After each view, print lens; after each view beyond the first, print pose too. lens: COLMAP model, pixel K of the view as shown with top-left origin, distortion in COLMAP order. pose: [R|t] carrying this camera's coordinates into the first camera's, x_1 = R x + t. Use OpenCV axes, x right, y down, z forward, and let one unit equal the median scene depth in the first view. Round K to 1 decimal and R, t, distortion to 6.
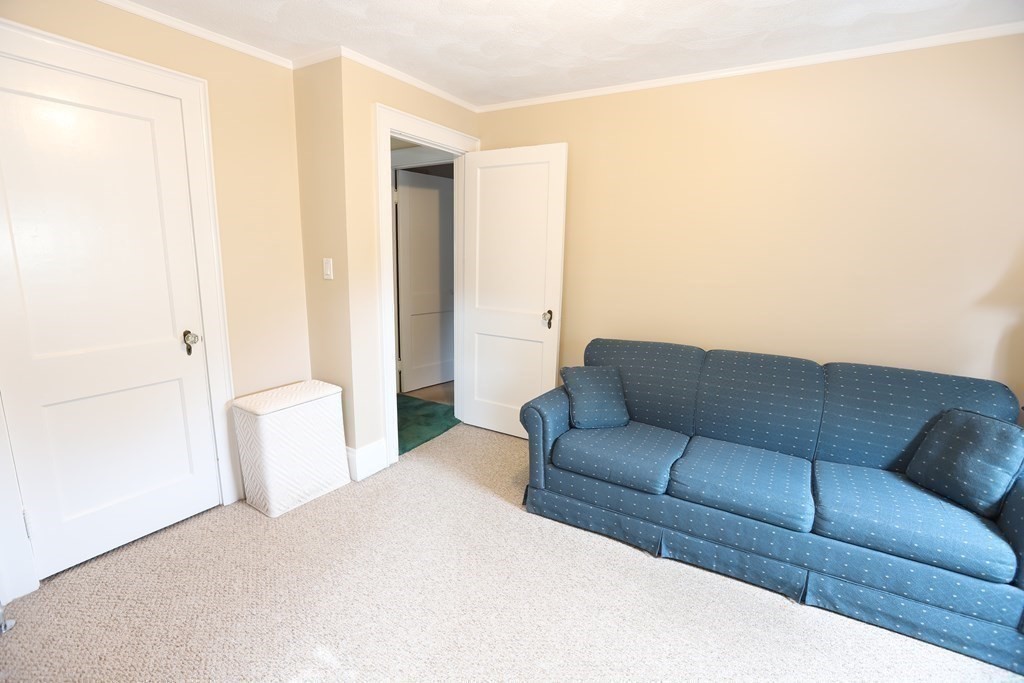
lens RADIAL K [[466.2, 0, 509.0], [0, 466.2, 341.8], [0, 0, 1]] dist [-0.056266, 0.018950]
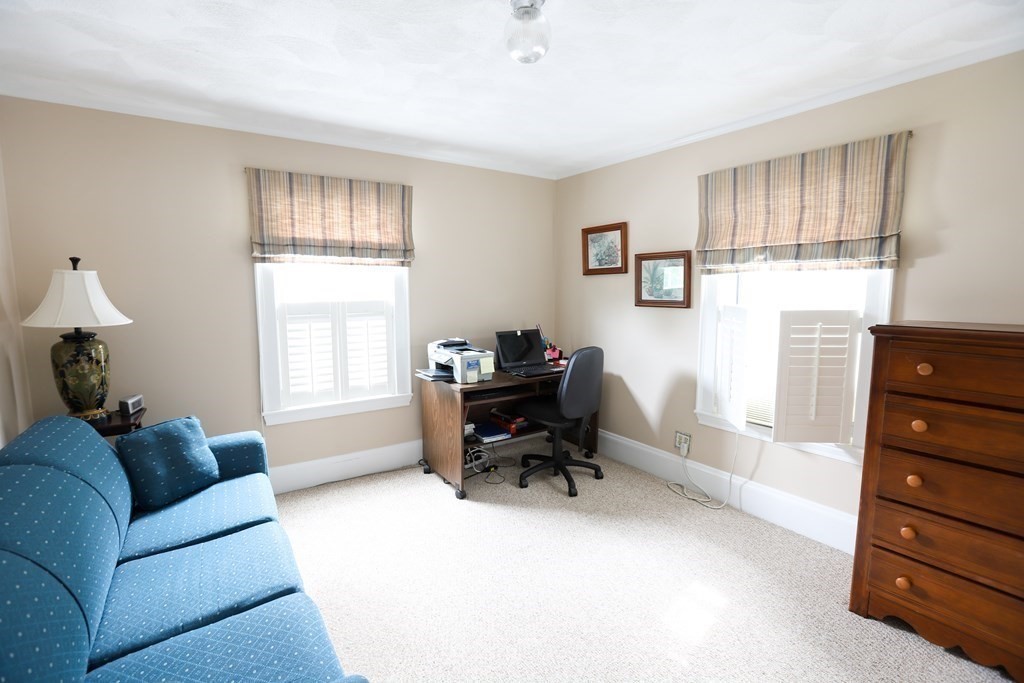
lens RADIAL K [[466.2, 0, 509.0], [0, 466.2, 341.8], [0, 0, 1]] dist [-0.056266, 0.018950]
pose [[-0.910587, -0.059146, 0.409065, -0.231964], [0.070767, 0.952784, 0.295289, -0.291509], [-0.407215, 0.297834, -0.863406, 1.390179]]
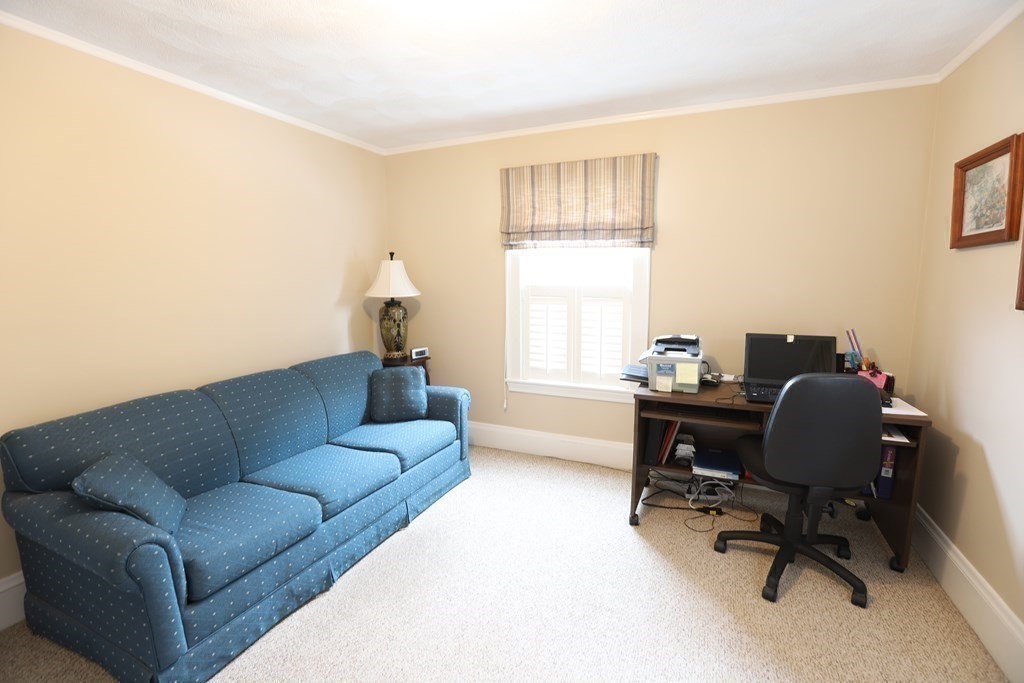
lens RADIAL K [[466.2, 0, 509.0], [0, 466.2, 341.8], [0, 0, 1]] dist [-0.056266, 0.018950]
pose [[-0.125788, -0.153456, 0.980117, -0.617009], [0.196653, 0.964502, 0.176250, -0.135942], [-0.972371, 0.214913, -0.091145, 0.631896]]
